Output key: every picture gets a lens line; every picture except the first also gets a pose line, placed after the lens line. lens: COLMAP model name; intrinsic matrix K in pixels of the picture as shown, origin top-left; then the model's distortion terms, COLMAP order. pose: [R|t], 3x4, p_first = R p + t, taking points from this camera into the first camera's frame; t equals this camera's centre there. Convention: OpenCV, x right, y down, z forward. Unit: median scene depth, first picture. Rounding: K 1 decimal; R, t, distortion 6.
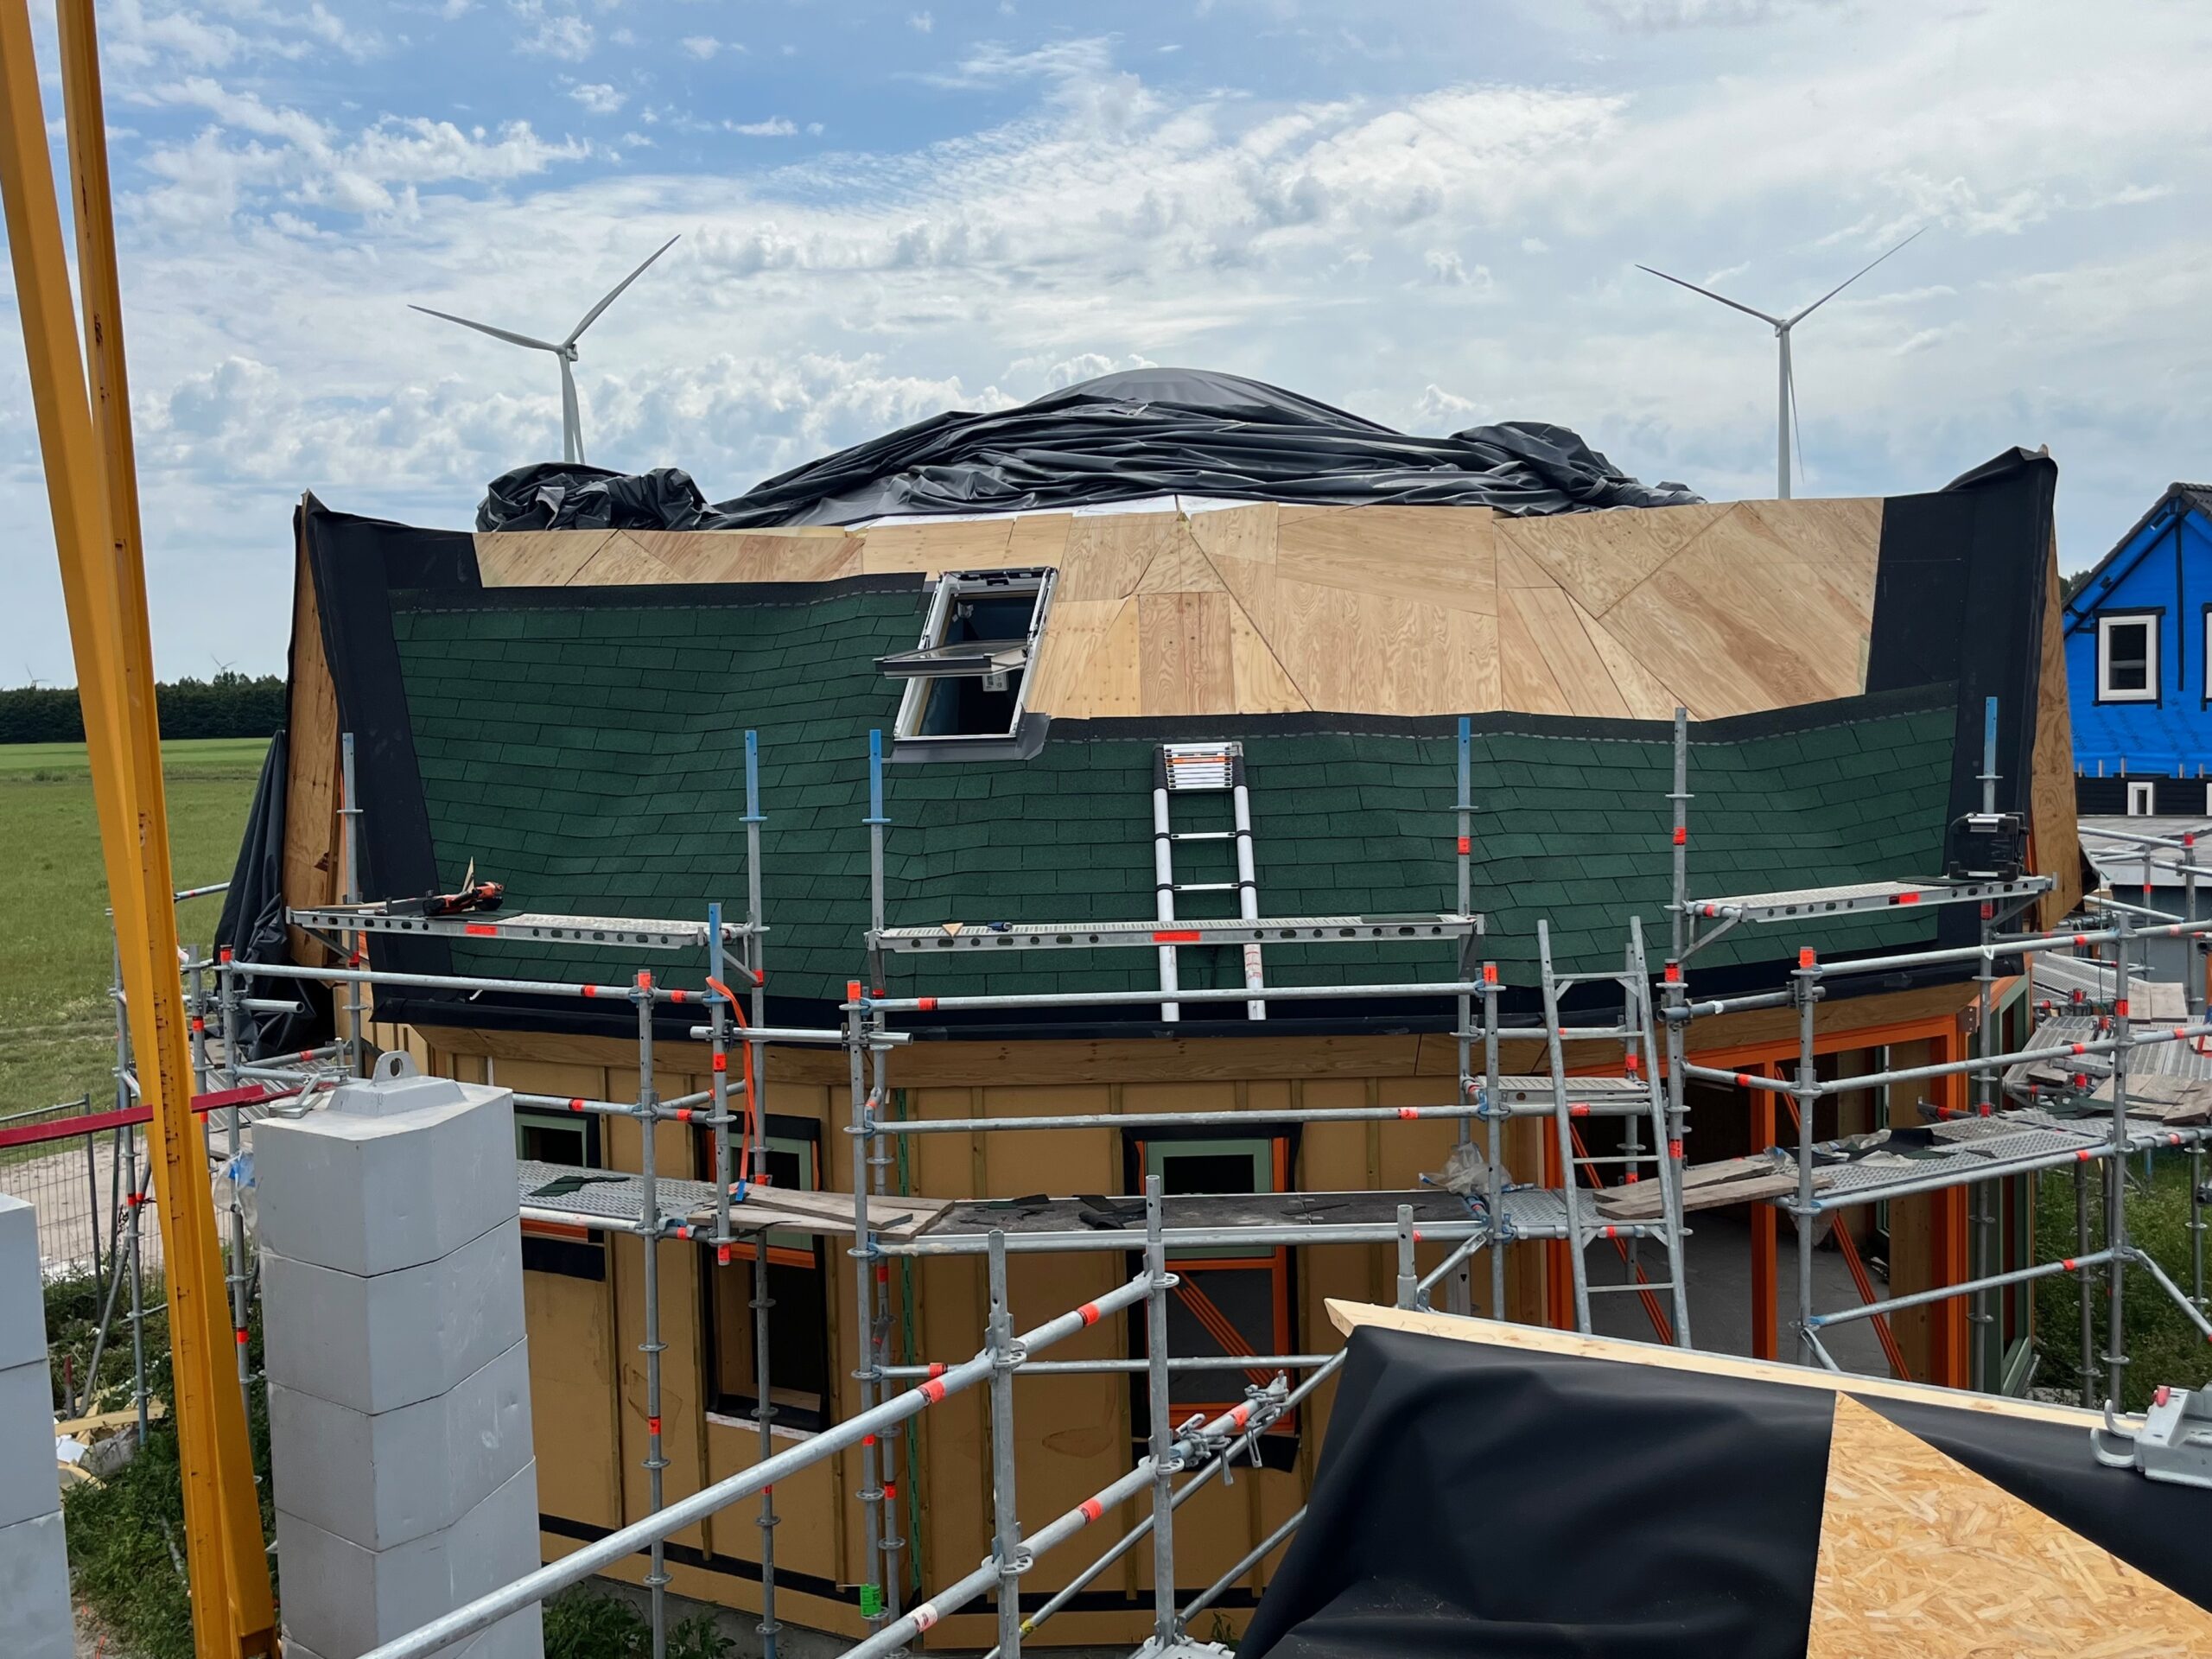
lens RADIAL K [[2145.7, 0, 1122.6], [0, 2145.7, 840.1], [0, 0, 1]] dist [0.044889, 0.000000]
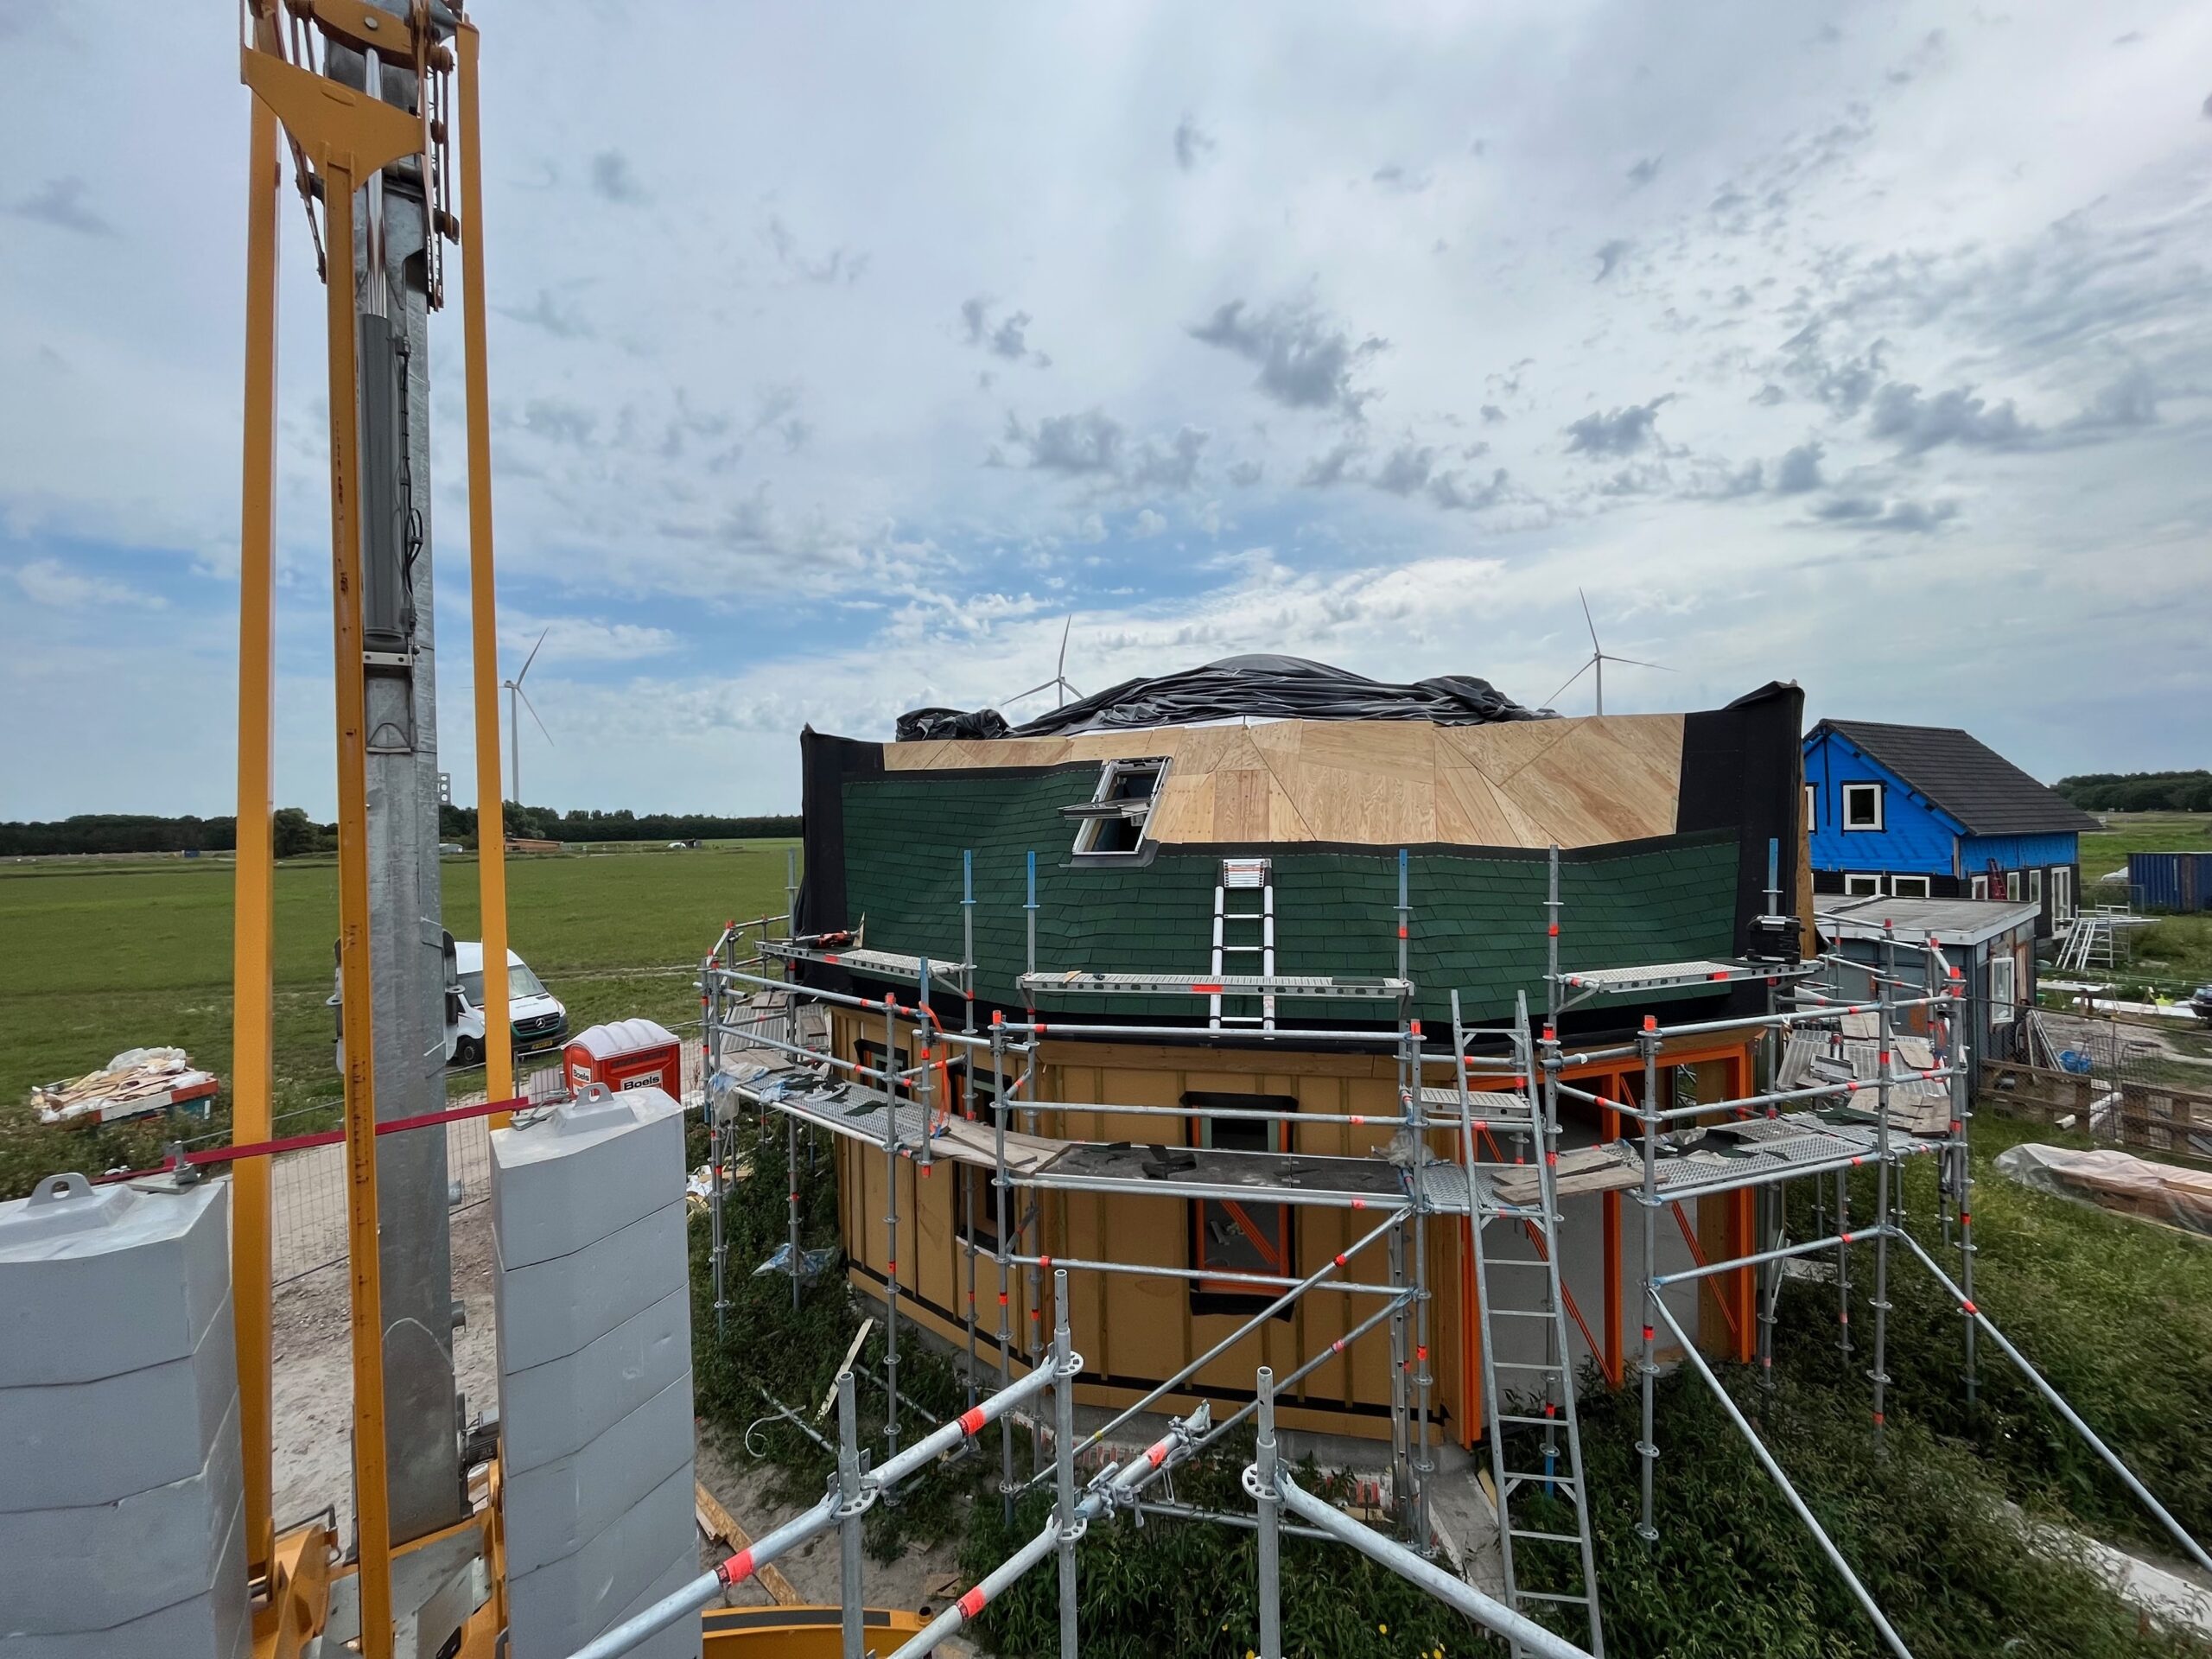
lens RADIAL K [[909.0, 0, 1098.6], [0, 909.0, 829.7], [0, 0, 1]] dist [-0.003233, 0.000812]
pose [[0.978585, 0.010502, -0.205577, 0.067844], [-0.021939, 0.998330, -0.053434, -0.027100], [0.204673, 0.056800, 0.977181, 0.272179]]
